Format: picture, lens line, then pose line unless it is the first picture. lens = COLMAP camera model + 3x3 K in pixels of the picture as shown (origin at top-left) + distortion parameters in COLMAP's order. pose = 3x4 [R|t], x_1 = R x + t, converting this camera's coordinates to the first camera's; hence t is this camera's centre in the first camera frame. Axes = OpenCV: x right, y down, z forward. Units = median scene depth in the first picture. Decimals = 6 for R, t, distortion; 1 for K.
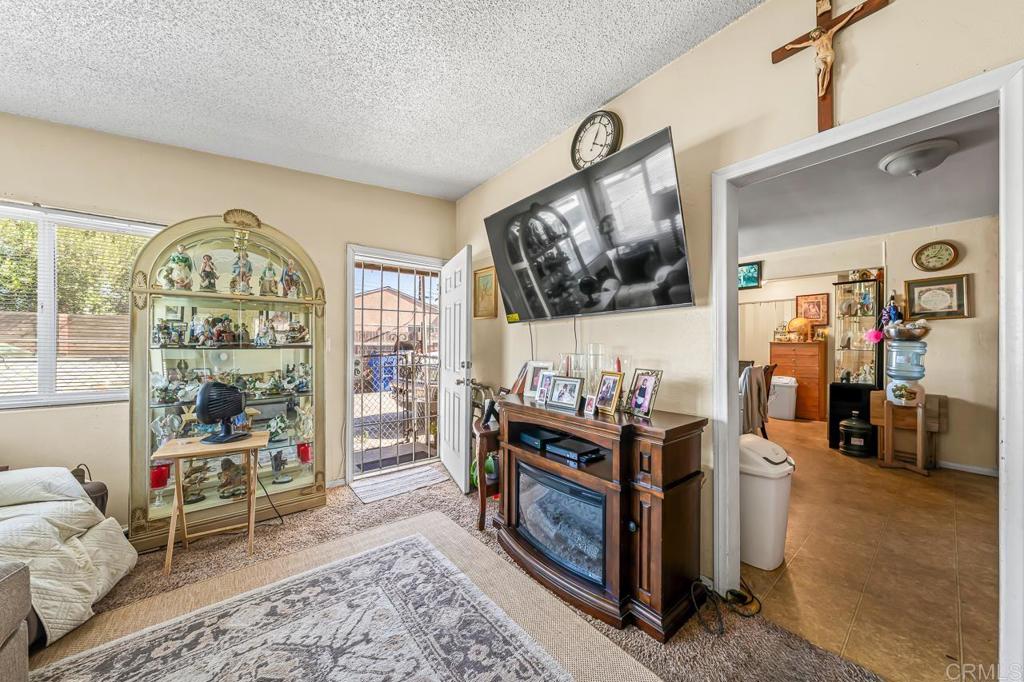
lens RADIAL K [[358.7, 0, 518.1], [0, 358.7, 335.5], [0, 0, 1]] dist [-0.002388, 0.000998]
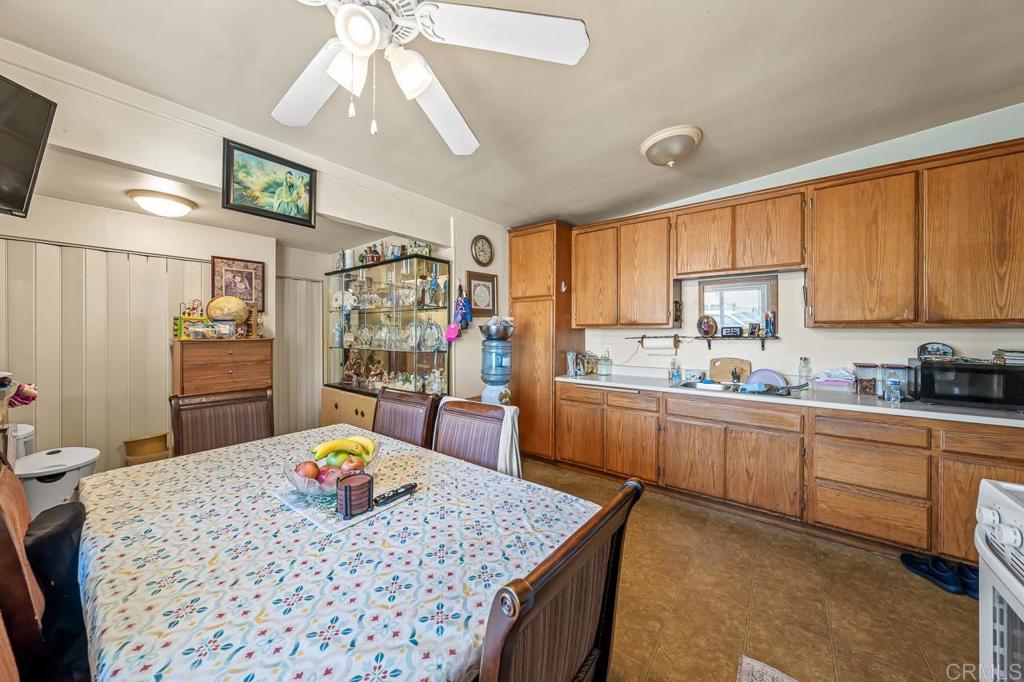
lens RADIAL K [[346.8, 0, 519.7], [0, 346.8, 331.2], [0, 0, 1]] dist [-0.002956, -0.000321]
pose [[-0.240360, -0.003972, 0.970676, 0.225743], [-0.023494, 0.999722, -0.001727, -0.006130], [-0.970399, -0.023220, -0.240387, 1.072707]]
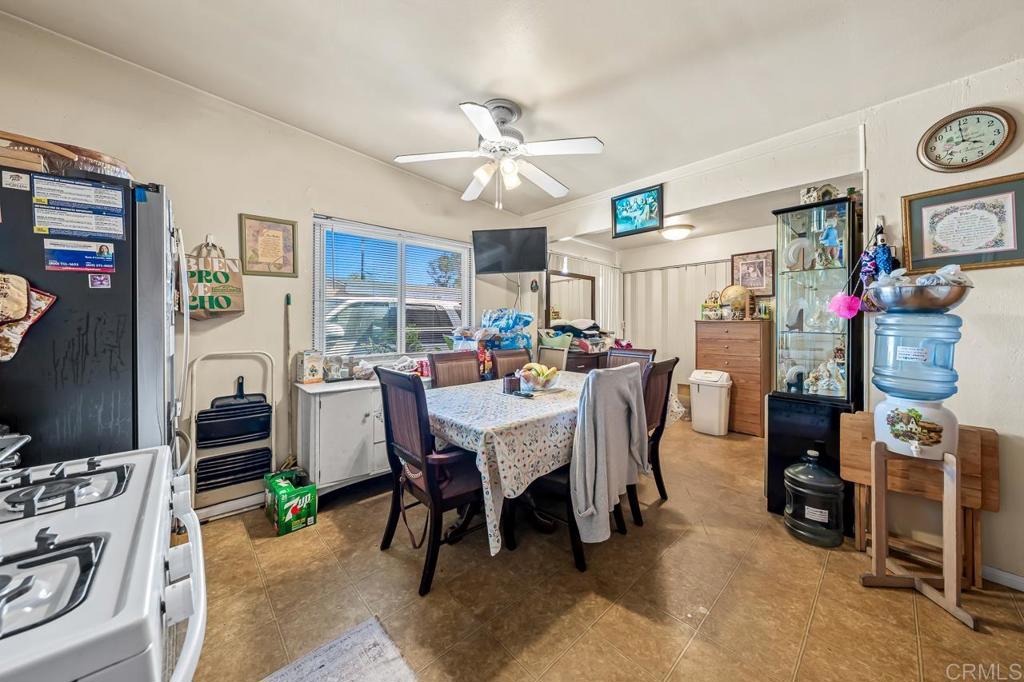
lens RADIAL K [[358.7, 0, 517.5], [0, 358.7, 313.6], [0, 0, 1]] dist [-0.002388, 0.000998]
pose [[0.997605, 0.002601, 0.069114, 0.500001], [-0.001910, 0.999948, -0.010055, 0.019652], [-0.069136, 0.009899, 0.997558, 0.532891]]
